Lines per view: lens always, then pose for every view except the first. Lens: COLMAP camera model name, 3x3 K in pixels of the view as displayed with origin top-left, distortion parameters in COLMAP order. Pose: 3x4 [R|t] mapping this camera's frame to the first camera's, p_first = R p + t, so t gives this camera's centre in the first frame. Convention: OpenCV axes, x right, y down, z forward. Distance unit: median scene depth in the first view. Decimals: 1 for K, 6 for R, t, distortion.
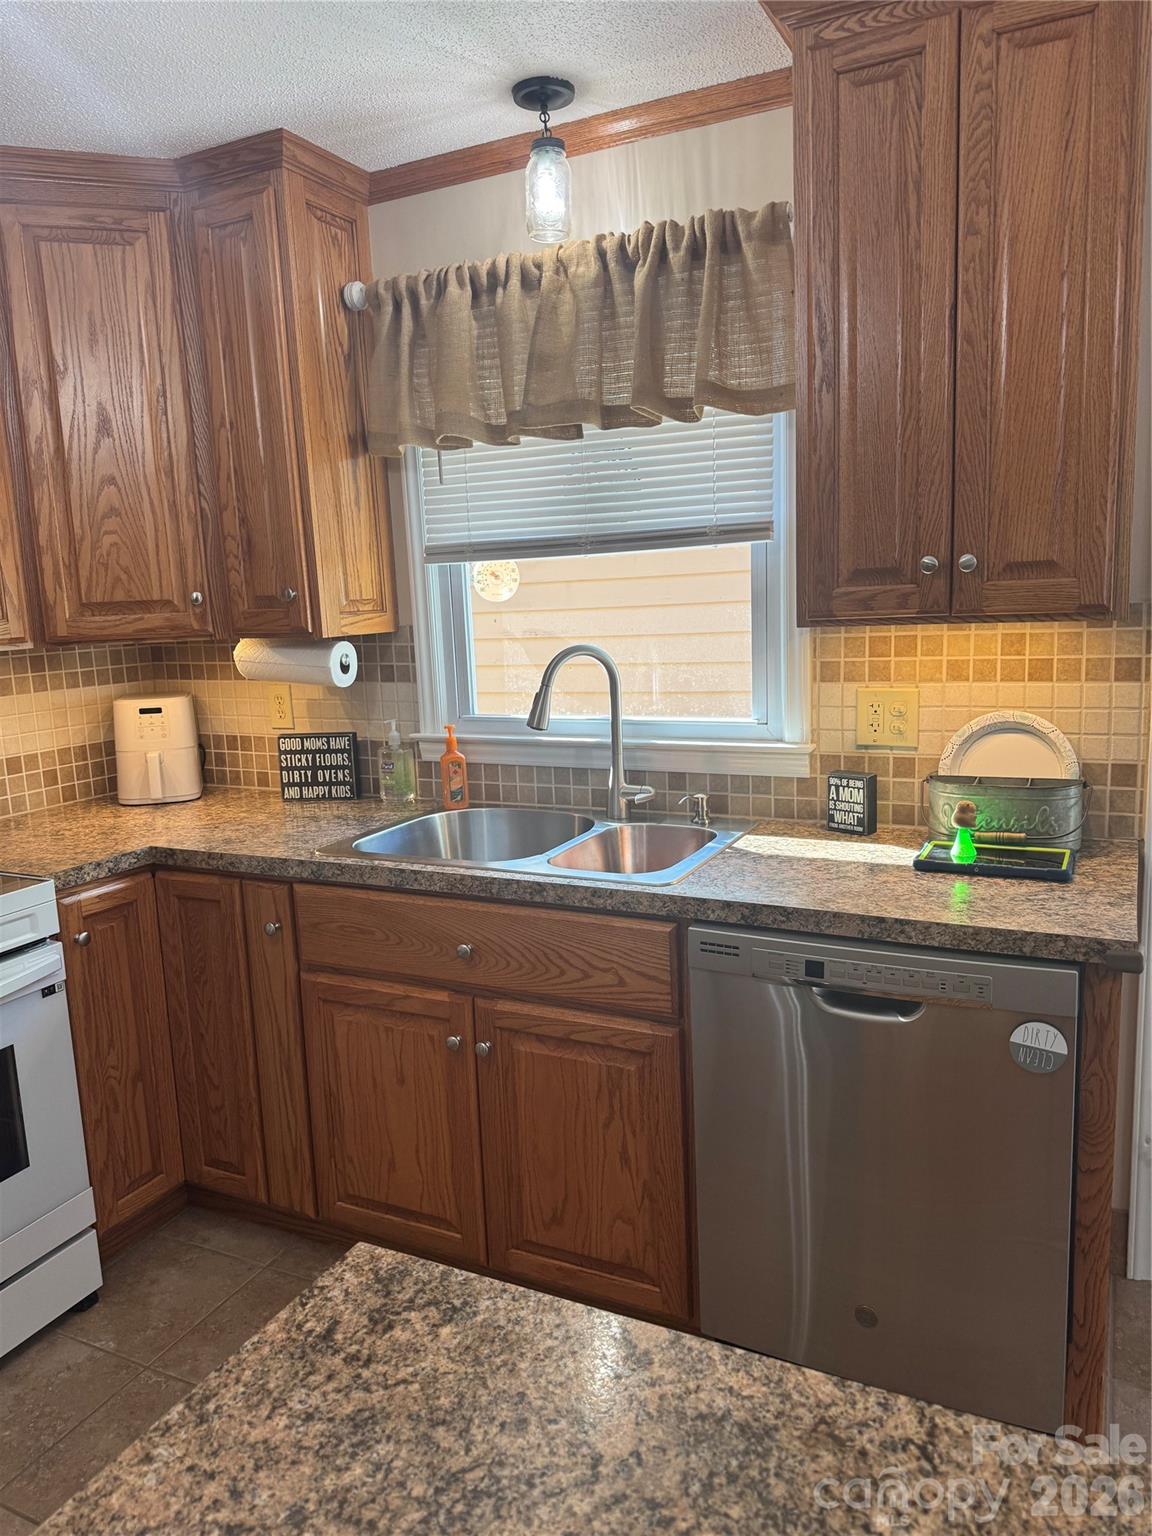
lens RADIAL K [[1113.7, 0, 597.9], [0, 1113.7, 762.2], [0, 0, 1]] dist [0.095144, -0.119120]
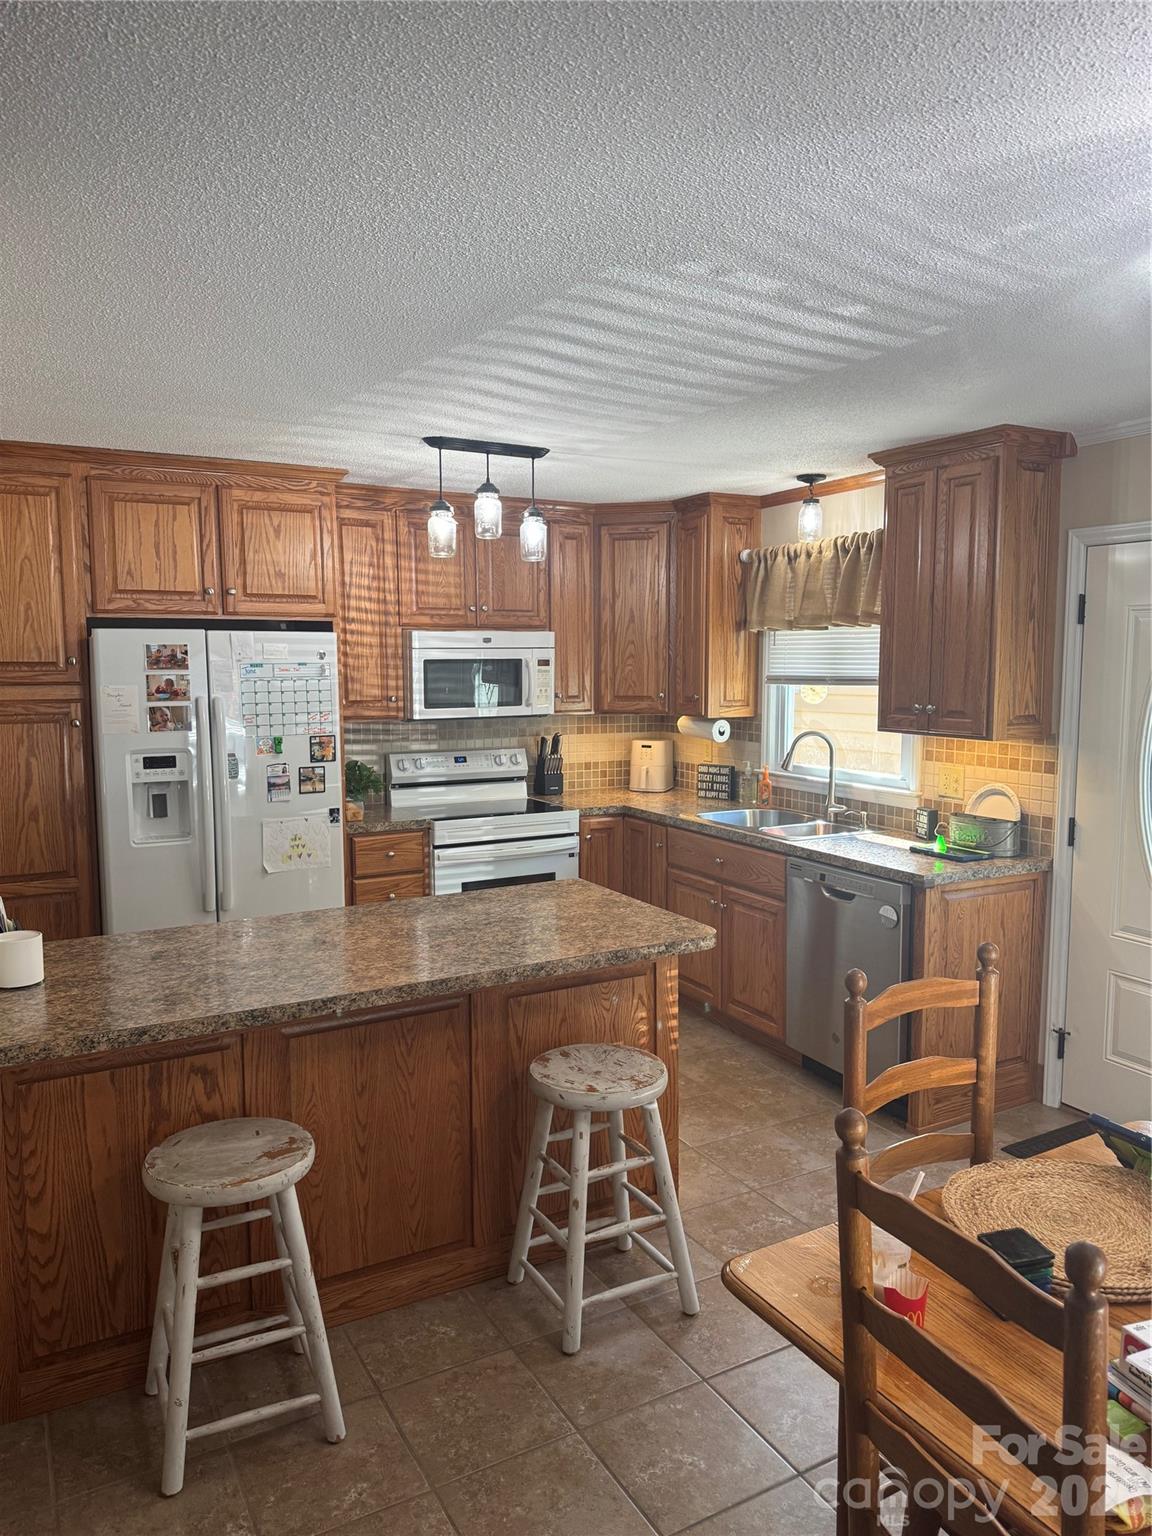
lens RADIAL K [[1094.2, 0, 578.5], [0, 1094.2, 790.6], [0, 0, 1]] dist [0.072158, -0.117598]
pose [[0.822034, 0.109899, -0.558732, 0.723458], [-0.122192, 0.992387, 0.015422, 0.021689], [0.556173, 0.055595, 0.829205, -0.836826]]
